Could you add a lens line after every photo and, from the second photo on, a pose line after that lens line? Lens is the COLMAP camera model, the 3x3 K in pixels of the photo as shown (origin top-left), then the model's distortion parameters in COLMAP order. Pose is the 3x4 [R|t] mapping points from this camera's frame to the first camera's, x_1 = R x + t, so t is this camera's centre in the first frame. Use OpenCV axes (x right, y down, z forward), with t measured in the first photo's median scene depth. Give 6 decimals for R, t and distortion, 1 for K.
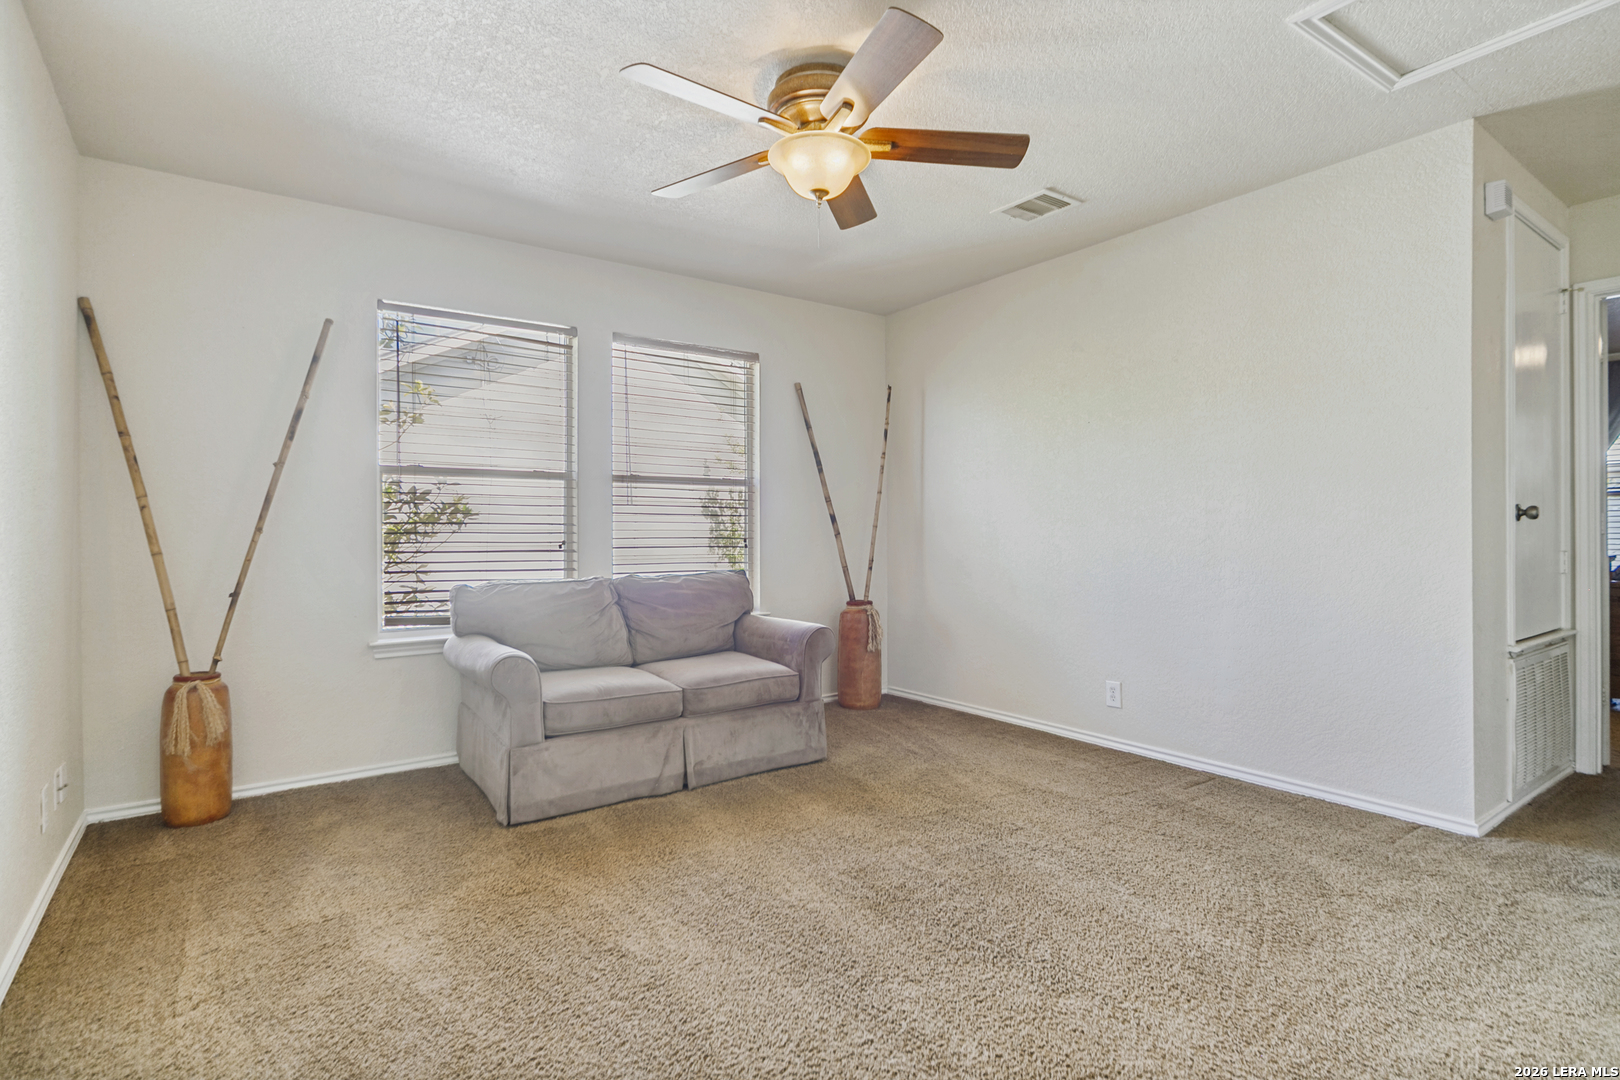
lens RADIAL K [[787.7, 0, 810.0], [0, 787.7, 540.0], [0, 0, 1]] dist [0.001985, 0.000068]
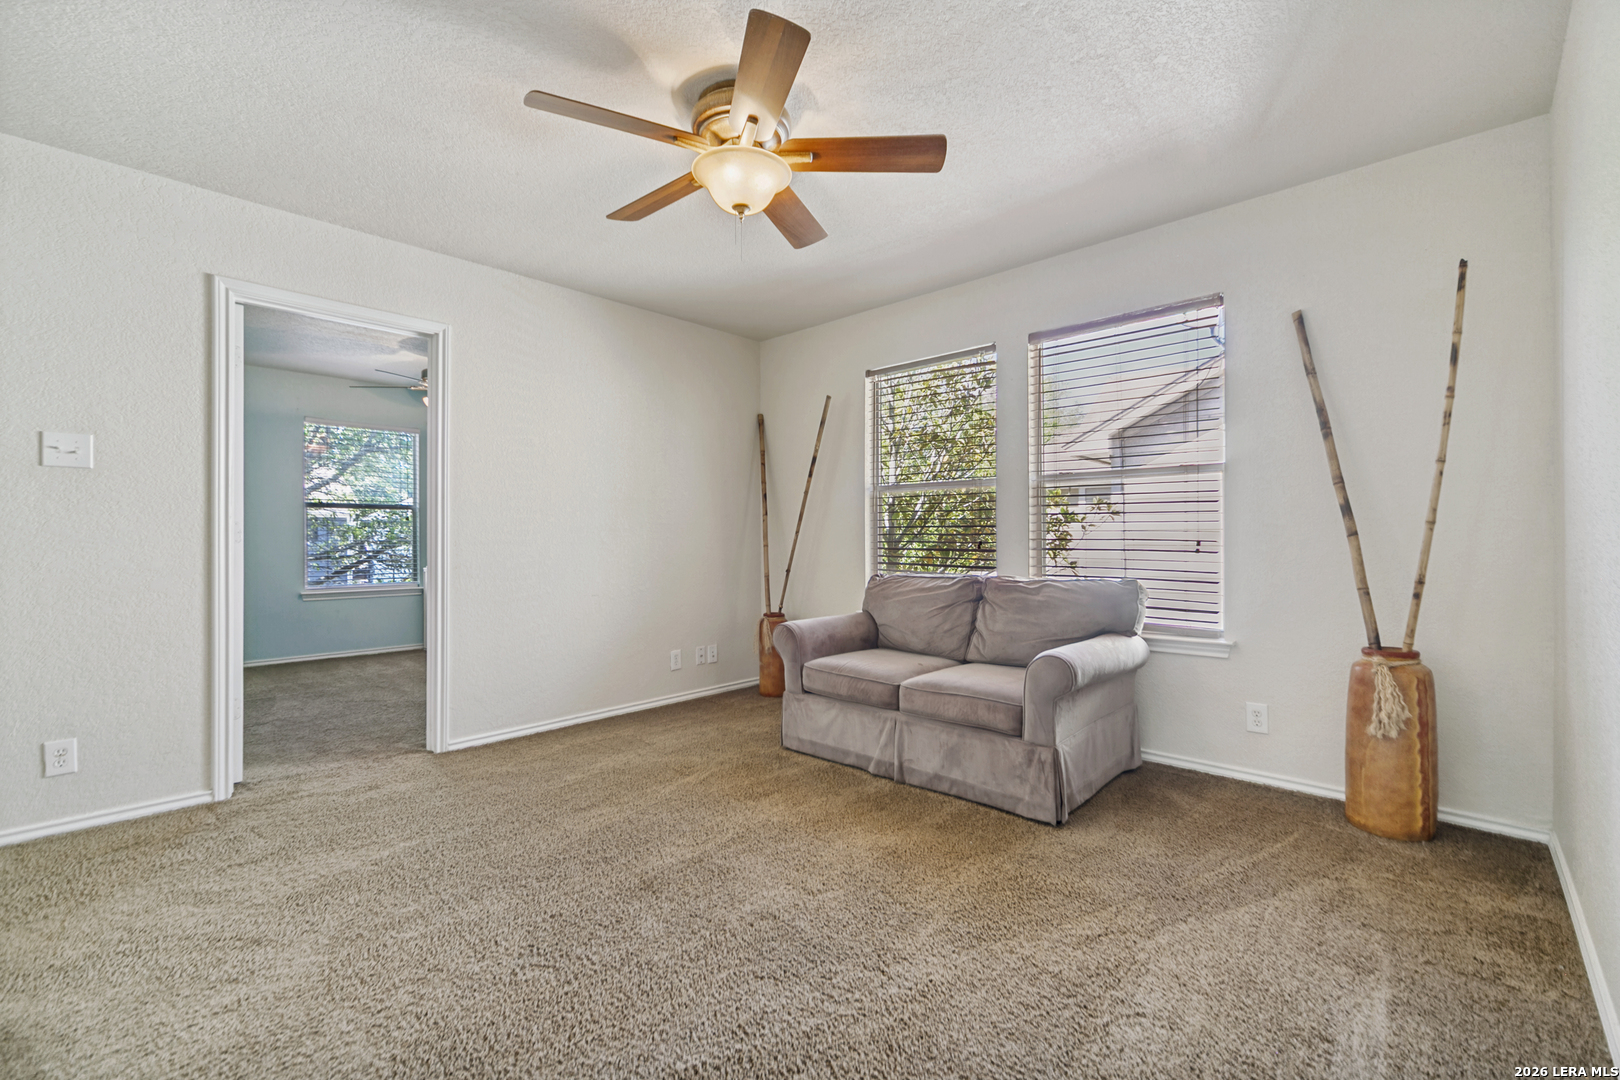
lens RADIAL K [[706.7, 0, 810.0], [0, 706.7, 540.0], [0, 0, 1]] dist [0.001484, 0.000145]
pose [[0.190276, 0.006960, -0.981706, 0.732329], [-0.007810, 0.999954, 0.005576, -0.006088], [0.981700, 0.006606, 0.190322, 0.705330]]
